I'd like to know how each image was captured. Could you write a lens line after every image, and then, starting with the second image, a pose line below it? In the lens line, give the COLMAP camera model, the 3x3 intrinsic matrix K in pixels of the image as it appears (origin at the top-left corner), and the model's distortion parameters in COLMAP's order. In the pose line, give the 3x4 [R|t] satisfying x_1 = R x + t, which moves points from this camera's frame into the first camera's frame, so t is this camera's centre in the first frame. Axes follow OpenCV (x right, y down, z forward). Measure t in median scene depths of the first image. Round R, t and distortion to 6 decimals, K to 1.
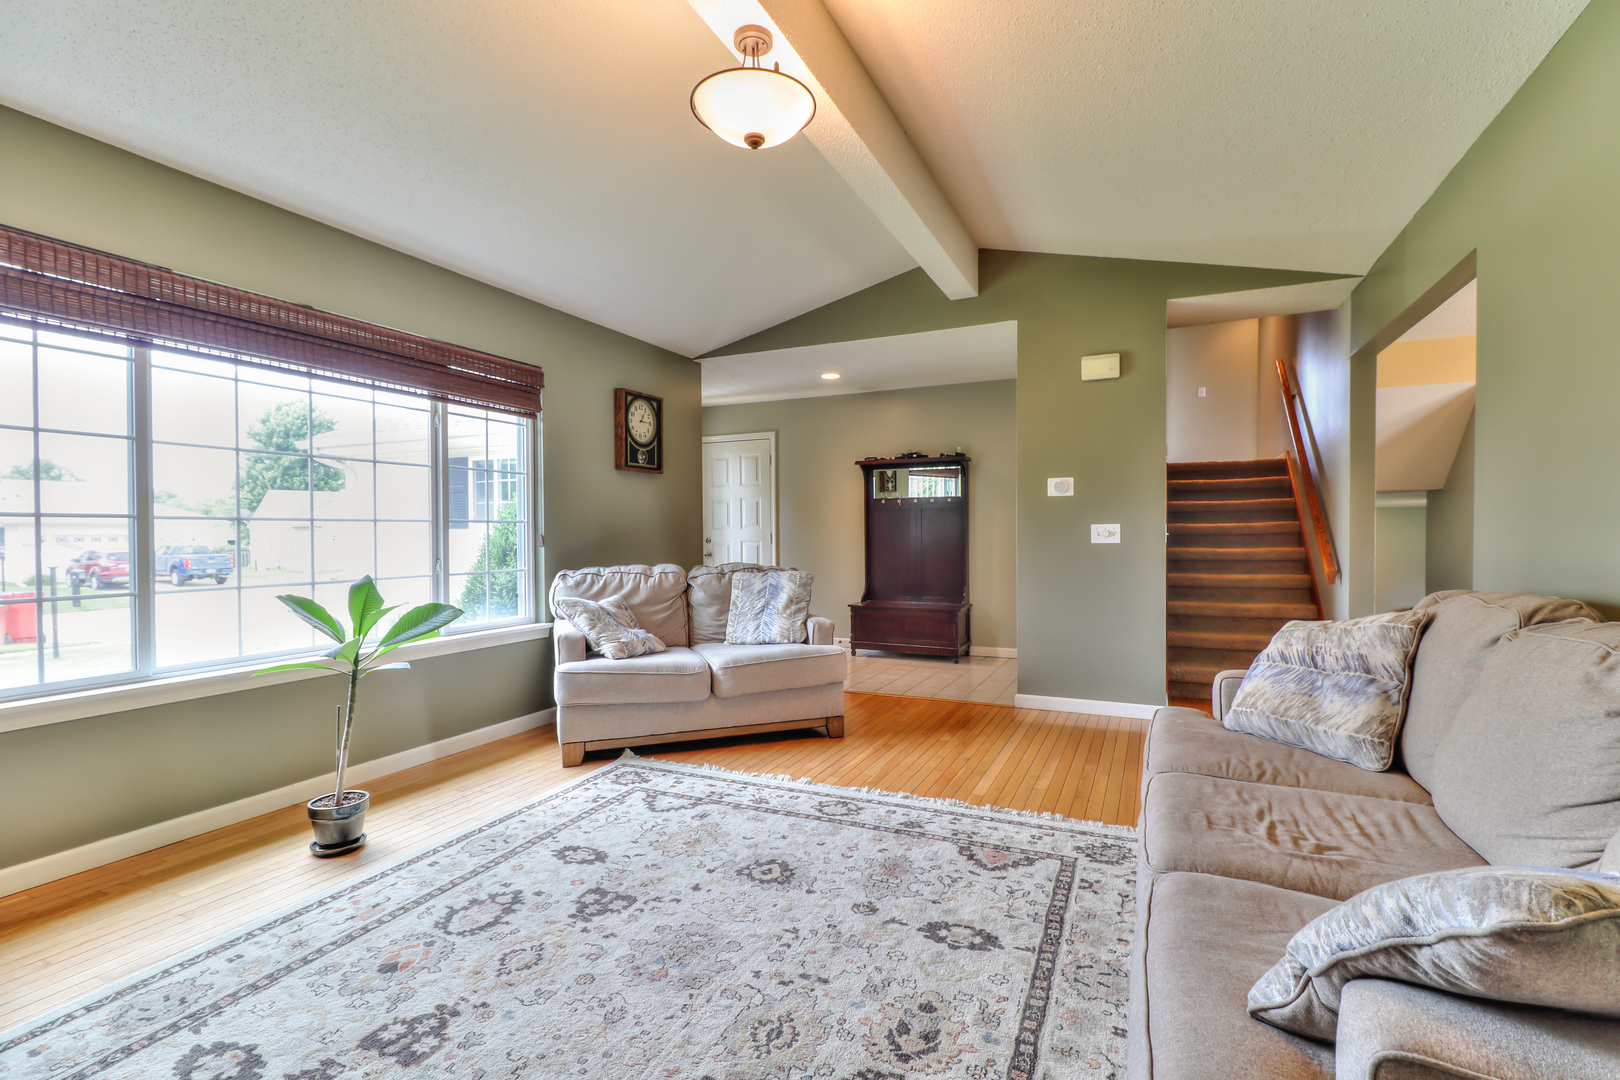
lens RADIAL K [[741.8, 0, 812.8], [0, 741.8, 539.5], [0, 0, 1]] dist [0.007687, -0.004921]
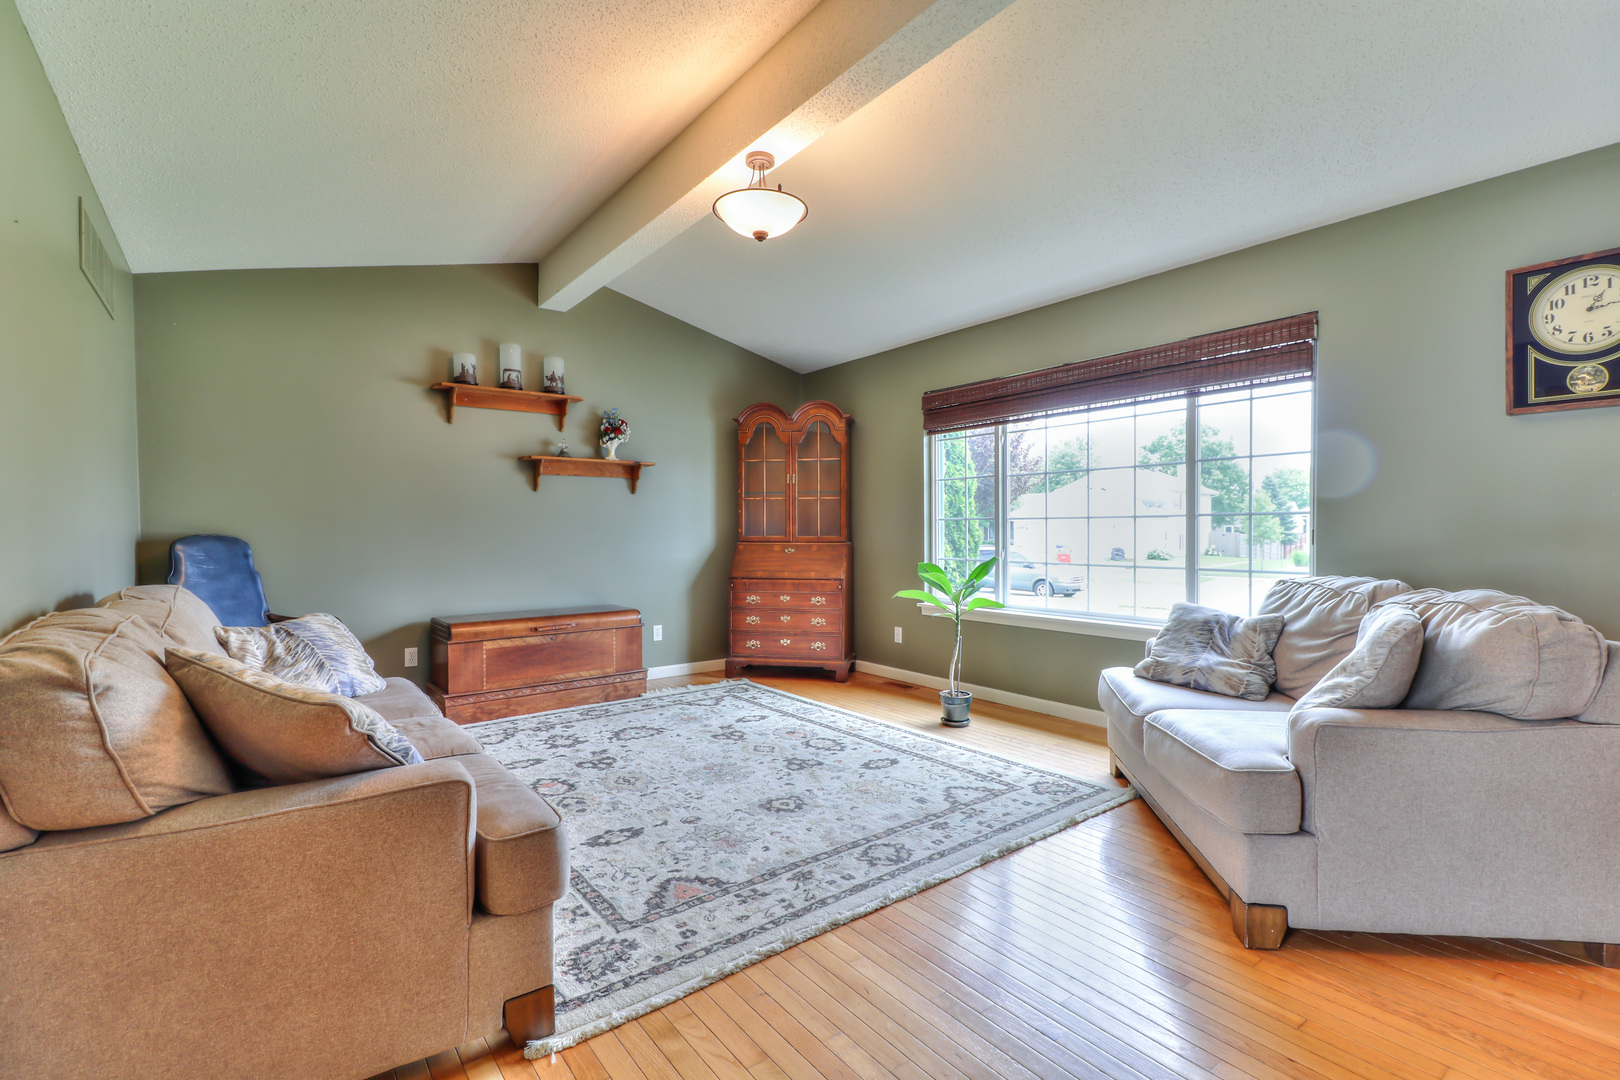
lens RADIAL K [[741.8, 0, 819.1], [0, 741.8, 537.1], [0, 0, 1]] dist [0.007687, -0.004921]
pose [[-0.463825, 0.016894, -0.885766, 0.926825], [-0.003202, 0.999780, 0.020745, -0.021004], [0.885921, 0.012458, -0.463669, 1.501377]]
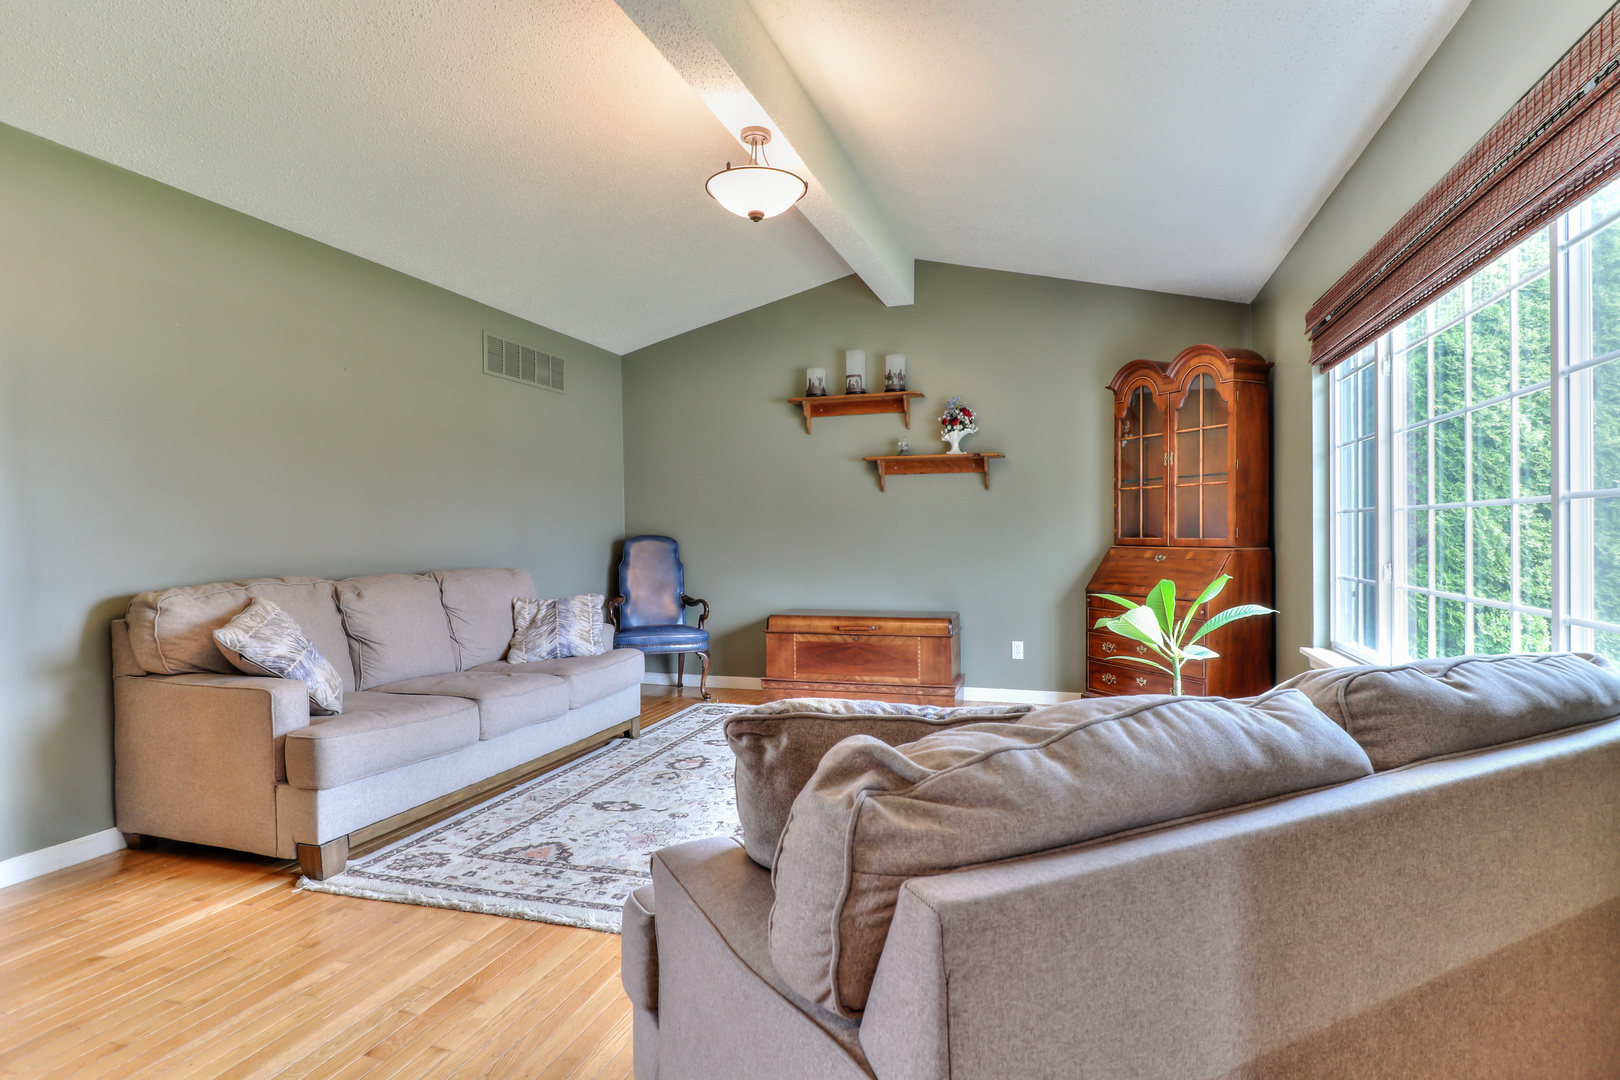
lens RADIAL K [[850.1, 0, 813.5], [0, 850.1, 537.2], [0, 0, 1]] dist [0.006211, 0.000217]
pose [[-0.992093, 0.014671, -0.124642, 0.010526], [0.012562, 0.999765, 0.017685, -0.021488], [0.124872, 0.015980, -0.992044, 2.122151]]
